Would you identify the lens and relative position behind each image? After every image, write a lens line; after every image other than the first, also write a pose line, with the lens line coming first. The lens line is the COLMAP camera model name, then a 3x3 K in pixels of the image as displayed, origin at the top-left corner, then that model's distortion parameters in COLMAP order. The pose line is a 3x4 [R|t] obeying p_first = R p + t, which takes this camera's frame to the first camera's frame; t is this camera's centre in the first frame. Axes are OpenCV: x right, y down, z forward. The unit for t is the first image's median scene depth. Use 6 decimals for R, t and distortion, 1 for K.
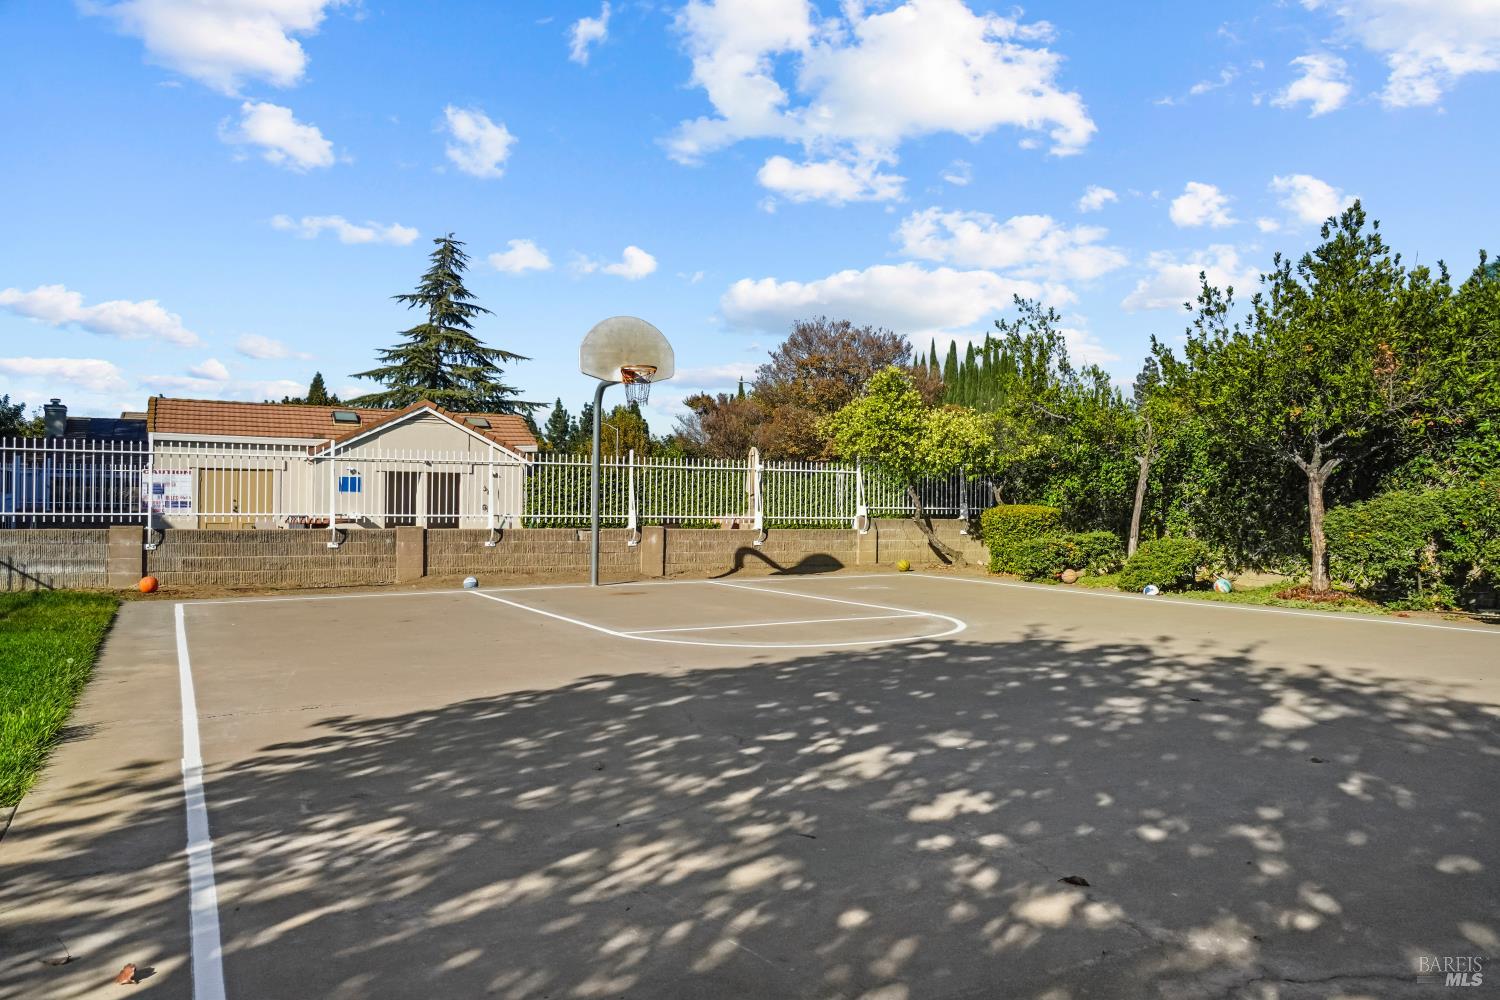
lens RADIAL K [[1127.1, 0, 750.0], [0, 1127.1, 500.0], [0, 0, 1]] dist [0.030237, 0.002715]
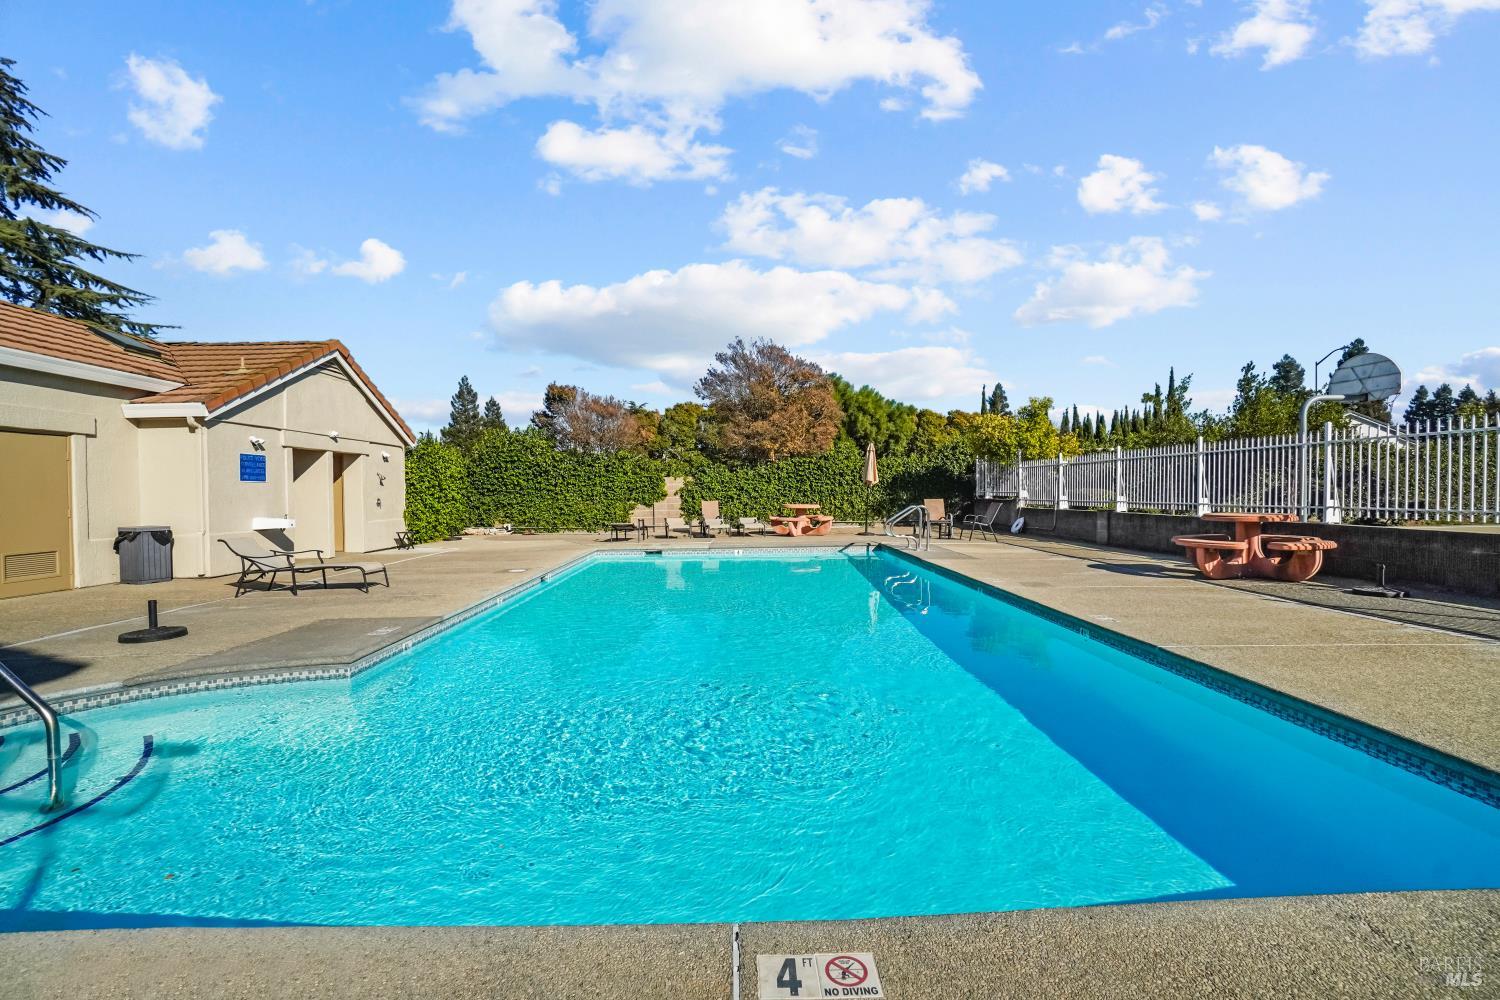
lens RADIAL K [[662.3, 0, 744.2], [0, 662.3, 494.3], [0, 0, 1]] dist [-0.042100, 0.011294]
pose [[0.425983, -0.017954, 0.904553, -0.812966], [0.007240, 0.999839, 0.016435, -0.006493], [-0.904702, -0.000453, 0.426044, 0.965122]]
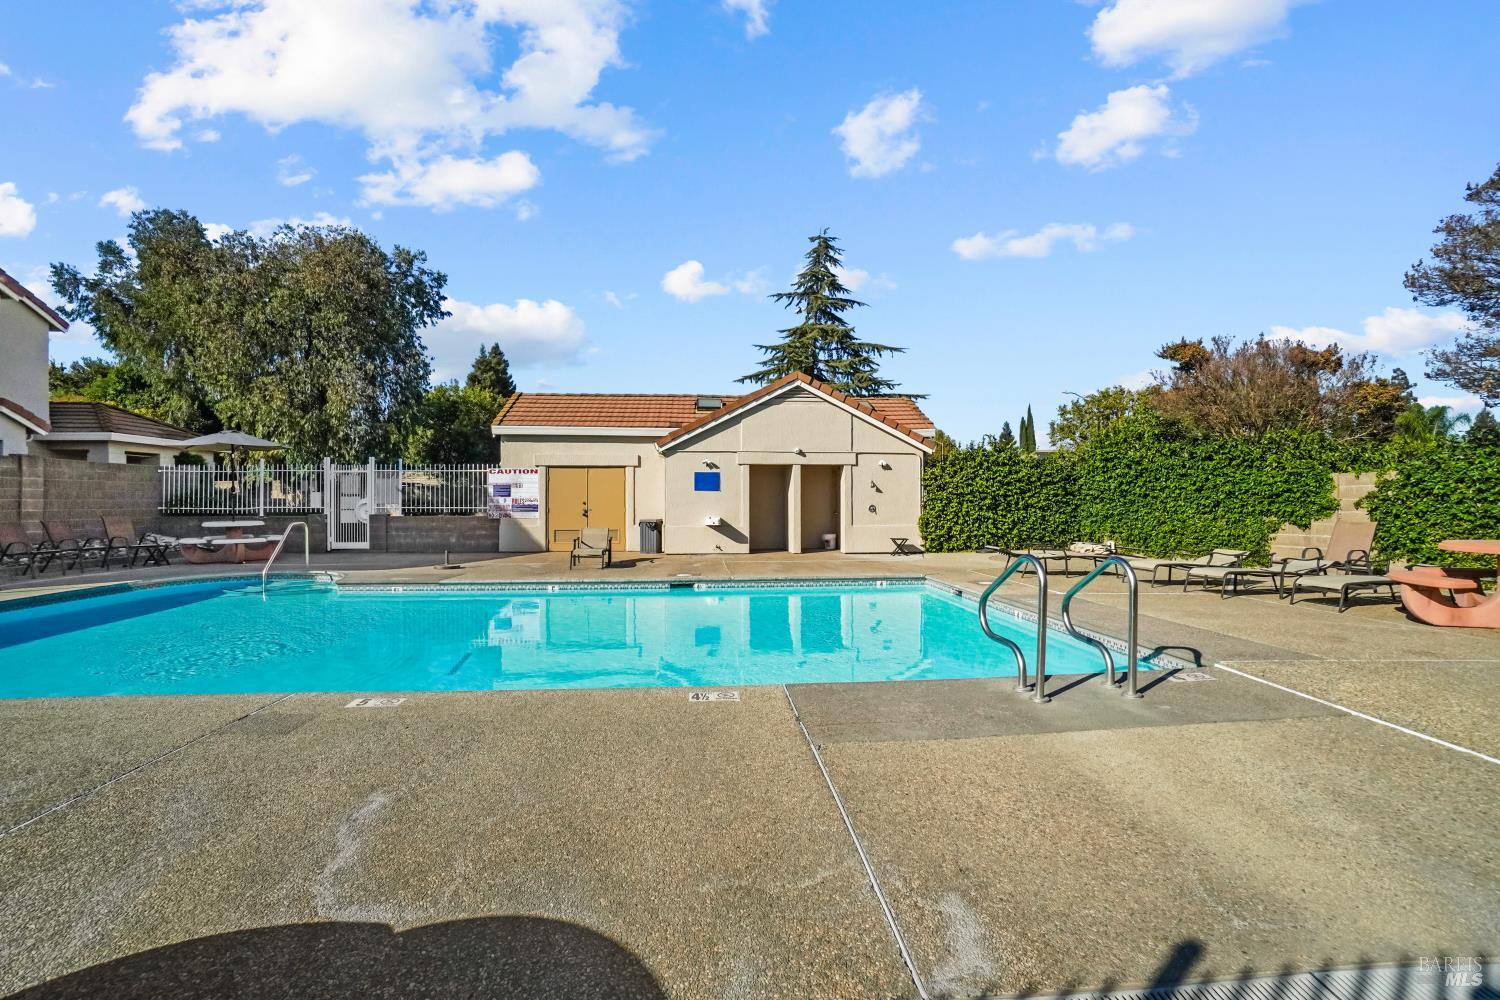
lens RADIAL K [[662.3, 0, 744.2], [0, 662.3, 494.3], [0, 0, 1]] dist [-0.042100, 0.011294]
pose [[0.927731, -0.012941, -0.373024, -0.233393], [0.012414, 0.999916, -0.003817, -0.003987], [0.373042, -0.001090, 0.927814, 0.865526]]
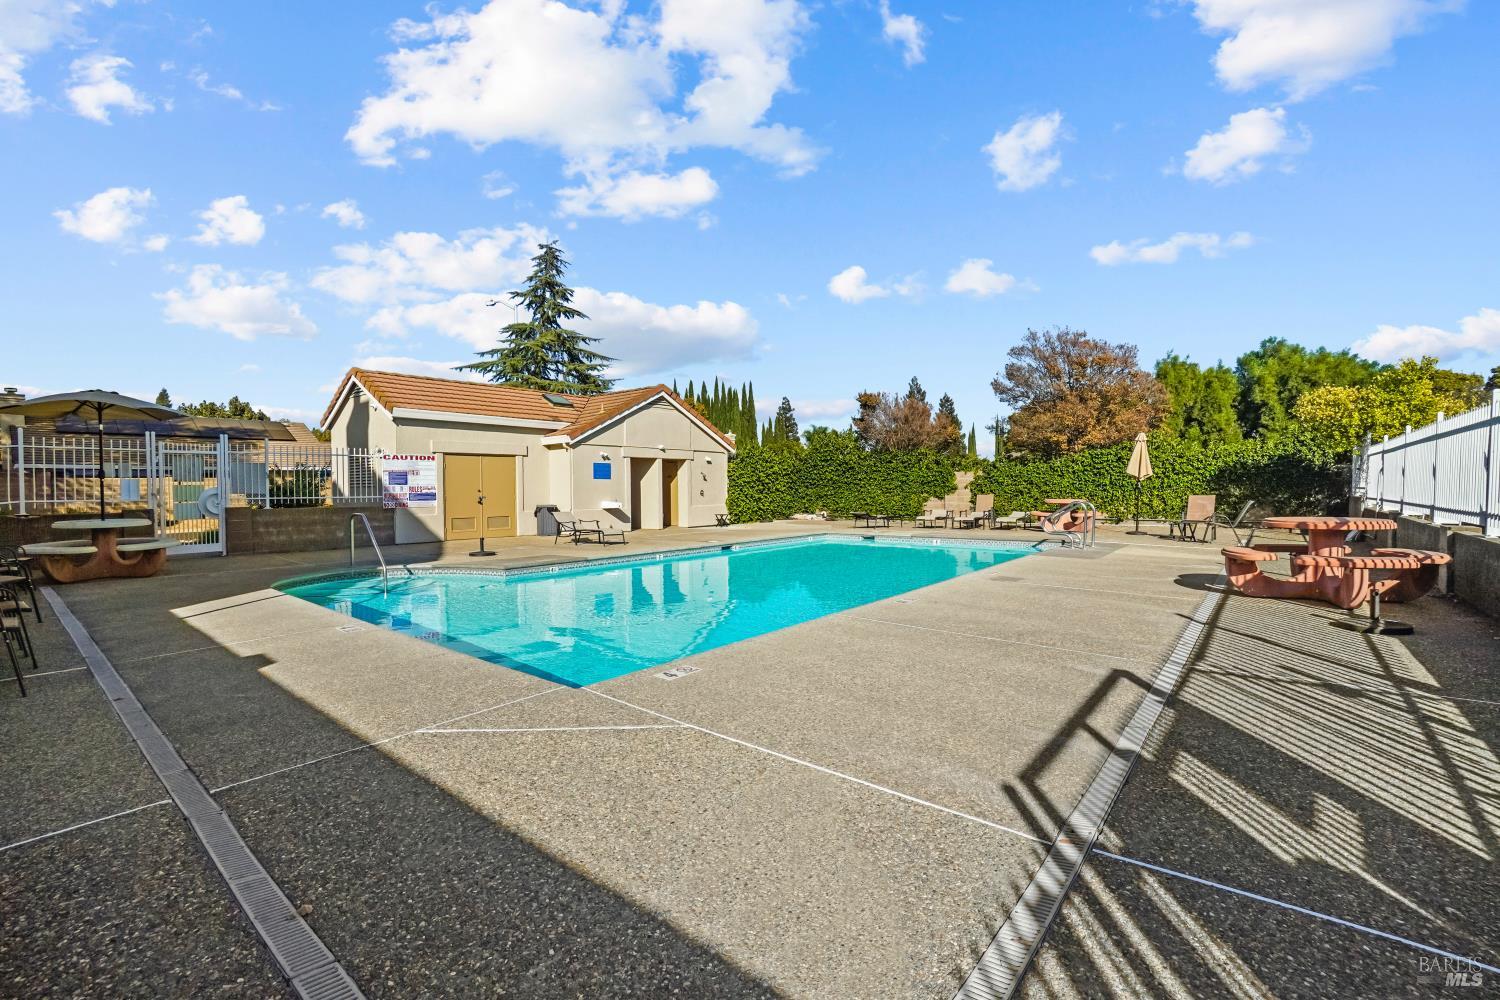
lens RADIAL K [[662.3, 0, 744.2], [0, 662.3, 494.3], [0, 0, 1]] dist [-0.042100, 0.011294]
pose [[0.916858, -0.020191, 0.398704, -0.696736], [0.012560, 0.999685, 0.021742, -0.007764], [-0.399017, -0.014927, 0.916822, 0.683620]]
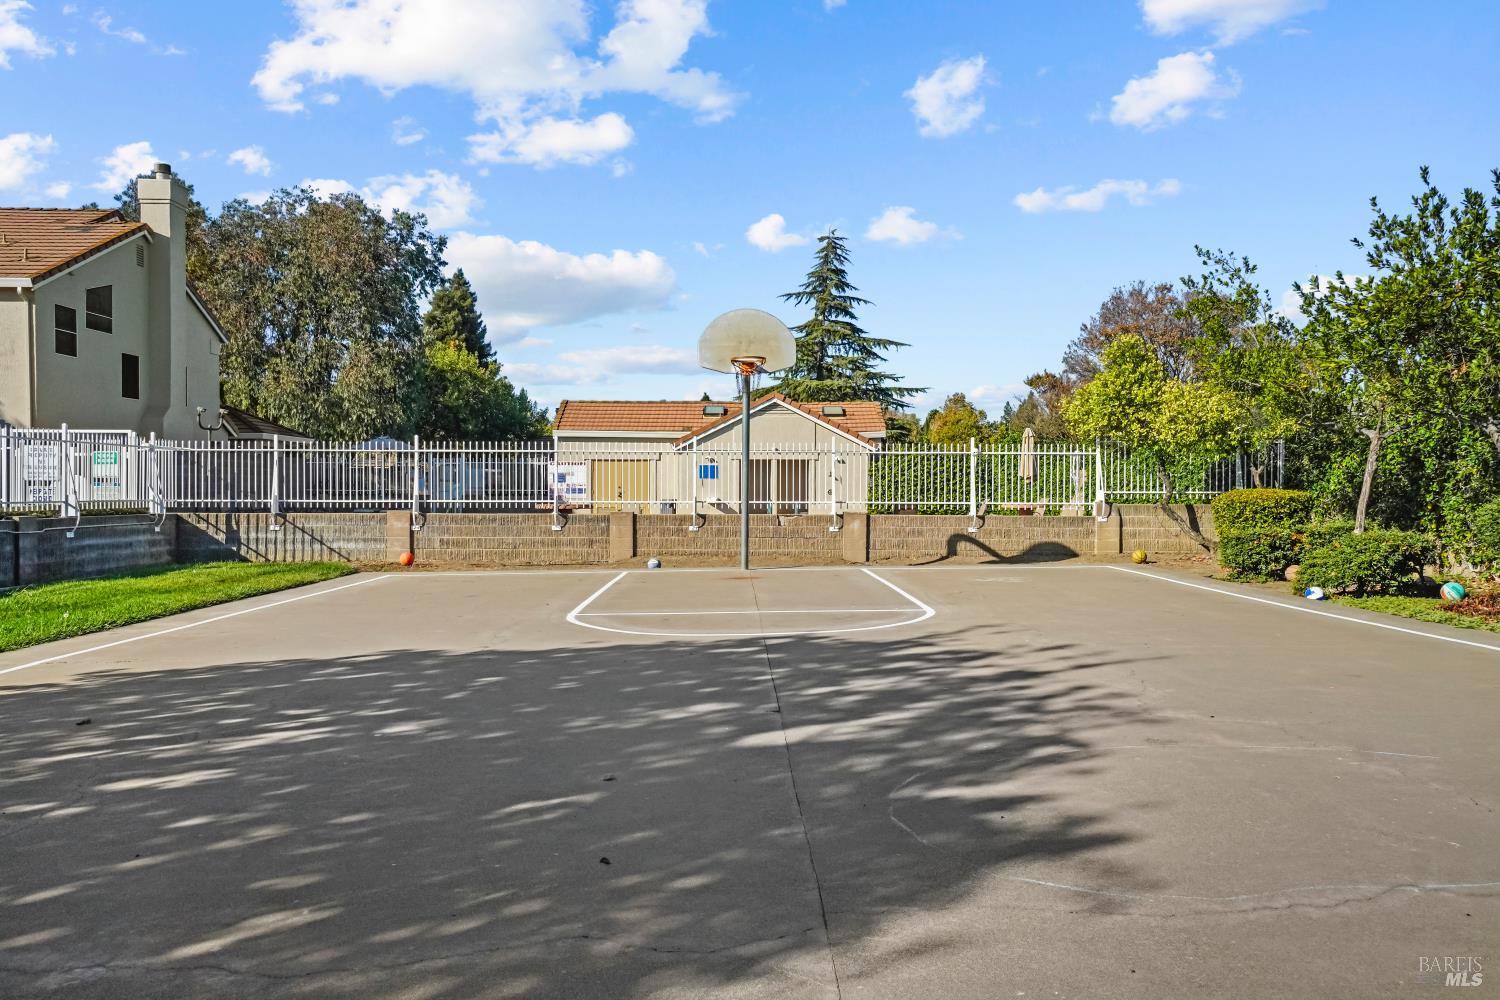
lens RADIAL K [[1118.4, 0, 750.0], [0, 1118.4, 500.0], [0, 0, 1]] dist [0.042374, 0.002902]
pose [[0.897927, -0.001389, -0.440143, 0.243749], [0.008404, 0.999867, 0.013990, -0.002044], [0.440065, -0.016261, 0.897819, 0.057190]]
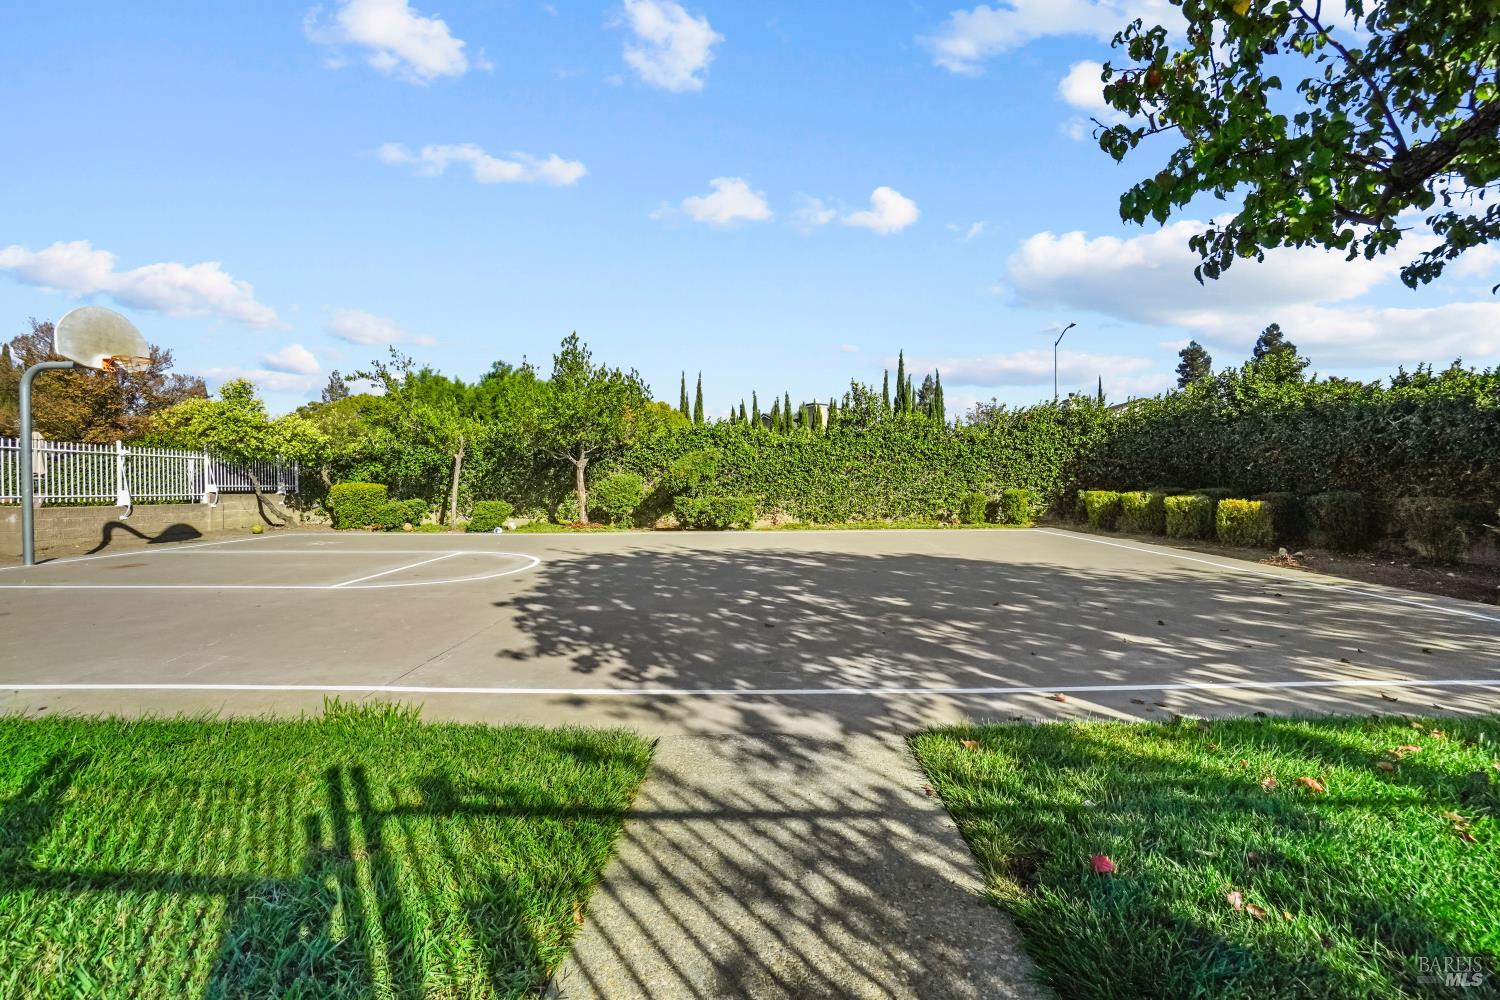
lens RADIAL K [[662.3, 0, 744.2], [0, 662.3, 494.3], [0, 0, 1]] dist [-0.042100, 0.011294]
pose [[0.474787, -0.022006, 0.879826, -0.255439], [0.002723, 0.999719, 0.023536, 0.000541], [-0.880097, -0.008779, 0.474713, 0.126622]]
